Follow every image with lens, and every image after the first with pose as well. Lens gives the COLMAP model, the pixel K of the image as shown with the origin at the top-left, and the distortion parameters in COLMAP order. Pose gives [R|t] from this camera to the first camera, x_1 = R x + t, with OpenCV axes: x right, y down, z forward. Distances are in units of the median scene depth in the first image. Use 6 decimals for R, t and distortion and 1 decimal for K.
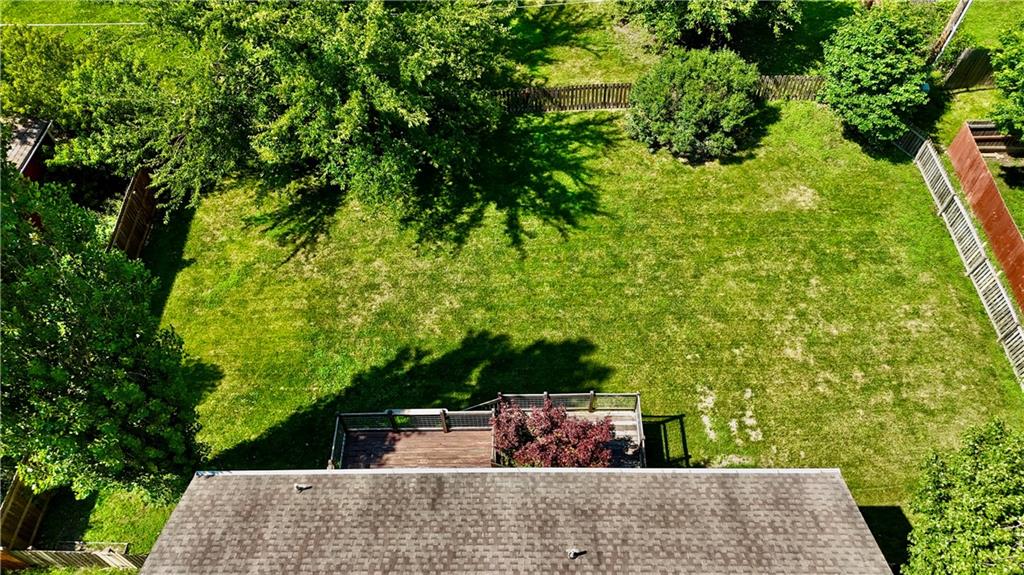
lens RADIAL K [[758.4, 0, 515.3], [0, 758.4, 285.3], [0, 0, 1]] dist [0.065319, -0.060762]
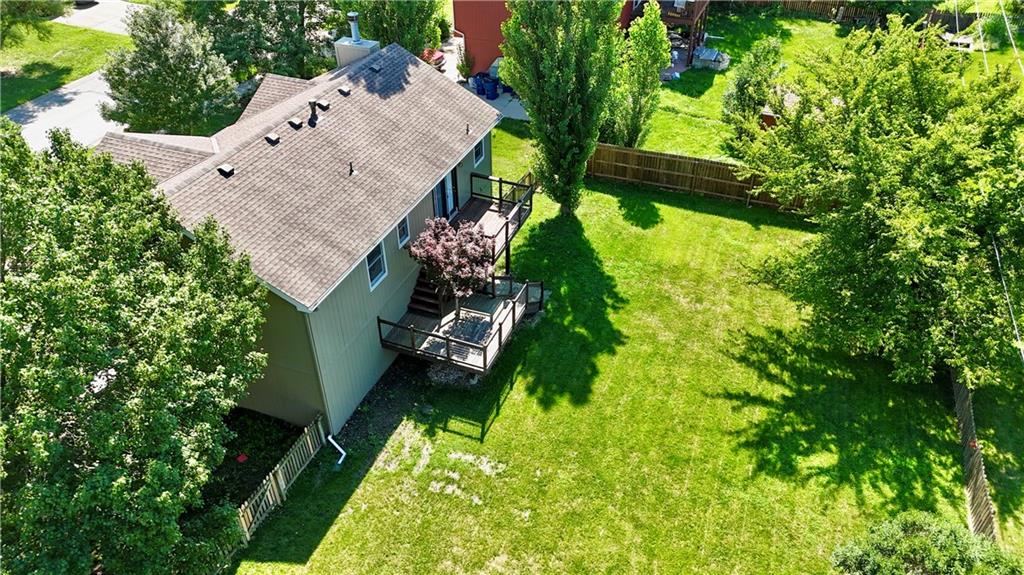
lens RADIAL K [[740.5, 0, 512.0], [0, 740.5, 287.5], [0, 0, 1]] dist [0.056163, -0.051938]
pose [[-0.366726, 0.579800, -0.727560, 1.063027], [-0.744208, 0.286463, 0.603402, -0.691213], [0.558271, 0.762739, 0.326438, 0.681884]]
